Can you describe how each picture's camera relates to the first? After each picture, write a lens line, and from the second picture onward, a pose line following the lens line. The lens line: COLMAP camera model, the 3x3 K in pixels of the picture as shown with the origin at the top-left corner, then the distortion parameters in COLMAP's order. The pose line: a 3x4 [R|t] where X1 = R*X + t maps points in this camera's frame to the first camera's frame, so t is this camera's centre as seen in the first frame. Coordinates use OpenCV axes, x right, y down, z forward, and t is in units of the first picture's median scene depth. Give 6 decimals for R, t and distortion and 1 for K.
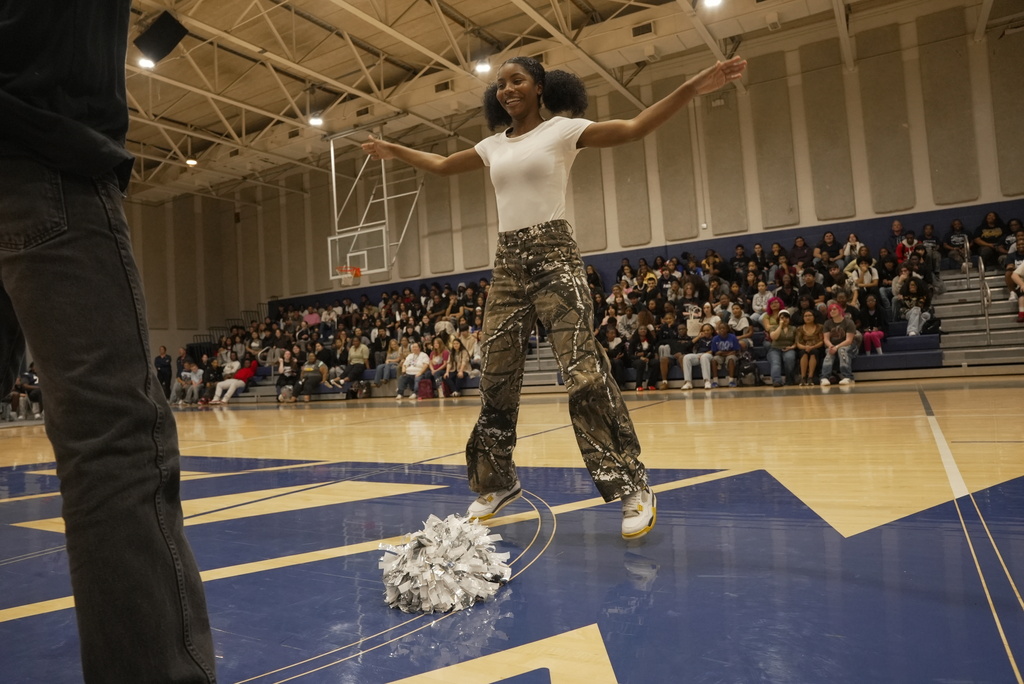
lens RADIAL K [[693.6, 0, 515.0], [0, 693.6, 342.1], [0, 0, 1]] dist [0.001714, 0.004894]
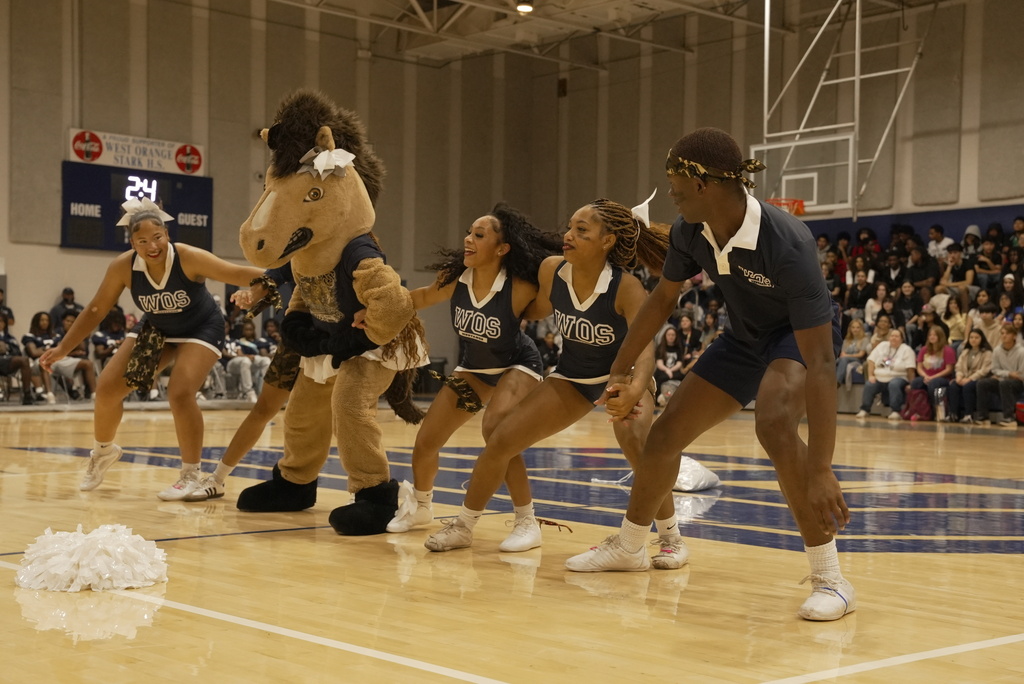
lens RADIAL K [[1457.0, 0, 512.3], [0, 1457.0, 339.9], [0, 0, 1]] dist [0.245386, 0.000000]
pose [[0.942842, 0.075274, -0.324627, -0.027678], [-0.067676, 0.997105, 0.034651, -0.009305], [0.326296, -0.010701, 0.945207, -0.270702]]
